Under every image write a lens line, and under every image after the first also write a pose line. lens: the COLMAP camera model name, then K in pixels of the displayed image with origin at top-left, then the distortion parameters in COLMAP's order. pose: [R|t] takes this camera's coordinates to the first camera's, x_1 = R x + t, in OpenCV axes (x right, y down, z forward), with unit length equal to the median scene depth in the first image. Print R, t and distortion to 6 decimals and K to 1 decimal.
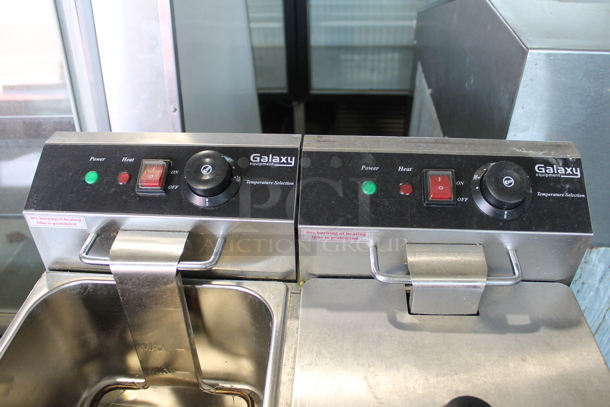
lens RADIAL K [[511.7, 0, 299.9], [0, 511.7, 212.8], [0, 0, 1]] dist [-0.126048, 0.086618]
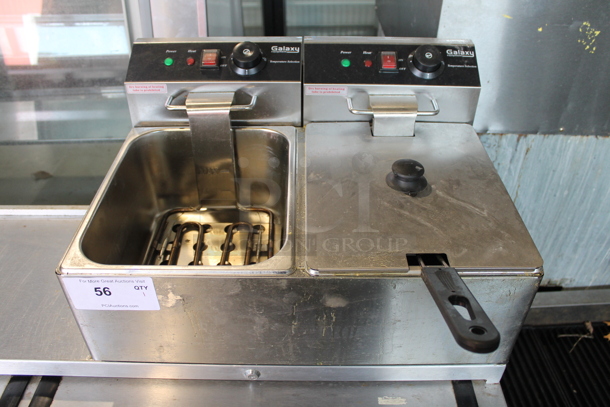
lens RADIAL K [[511.7, 0, 303.2], [0, 511.7, 204.8], [0, 0, 1]] dist [-0.126048, 0.086618]
pose [[0.997501, -0.022833, 0.066855, -0.116786], [0.023278, 0.999712, -0.005887, 0.400392], [-0.066701, 0.007429, 0.997745, -0.591584]]
